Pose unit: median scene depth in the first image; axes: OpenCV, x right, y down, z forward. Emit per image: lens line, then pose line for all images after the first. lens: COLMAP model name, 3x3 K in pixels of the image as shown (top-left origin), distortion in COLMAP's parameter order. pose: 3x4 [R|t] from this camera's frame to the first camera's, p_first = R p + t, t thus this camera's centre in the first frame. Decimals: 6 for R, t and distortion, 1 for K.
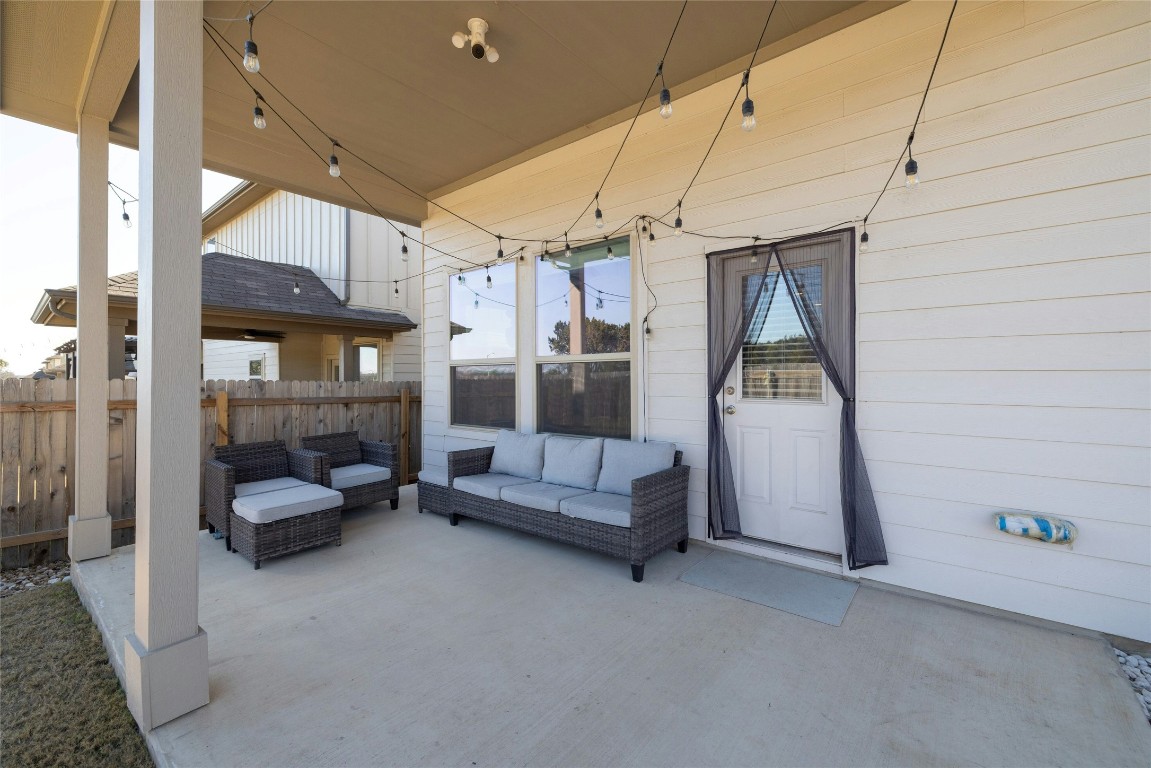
lens RADIAL K [[482.7, 0, 571.1], [0, 482.7, 377.3], [0, 0, 1]] dist [0.000183, 0.000207]
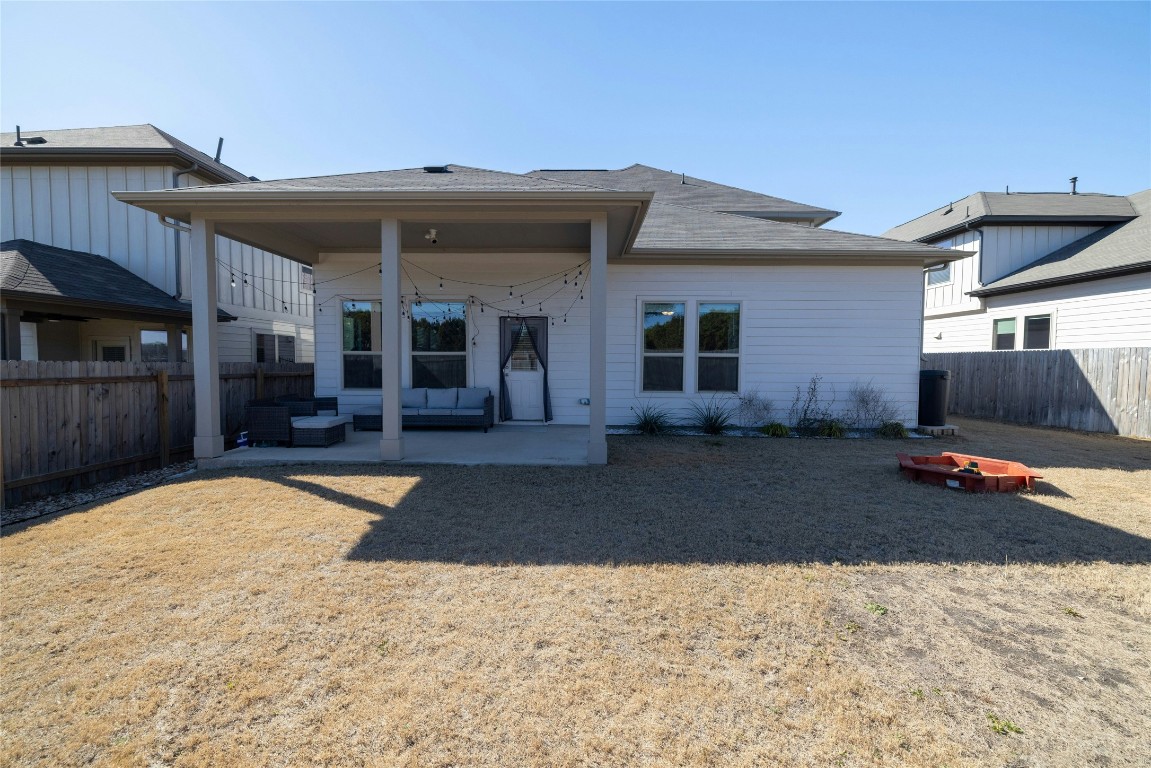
lens RADIAL K [[482.7, 0, 574.5], [0, 482.7, 381.8], [0, 0, 1]] dist [0.000183, 0.000207]
pose [[0.773944, -0.022191, 0.632865, -1.101710], [-0.010833, 0.998776, 0.048269, -0.028242], [-0.633162, -0.044213, 0.772756, -1.355636]]
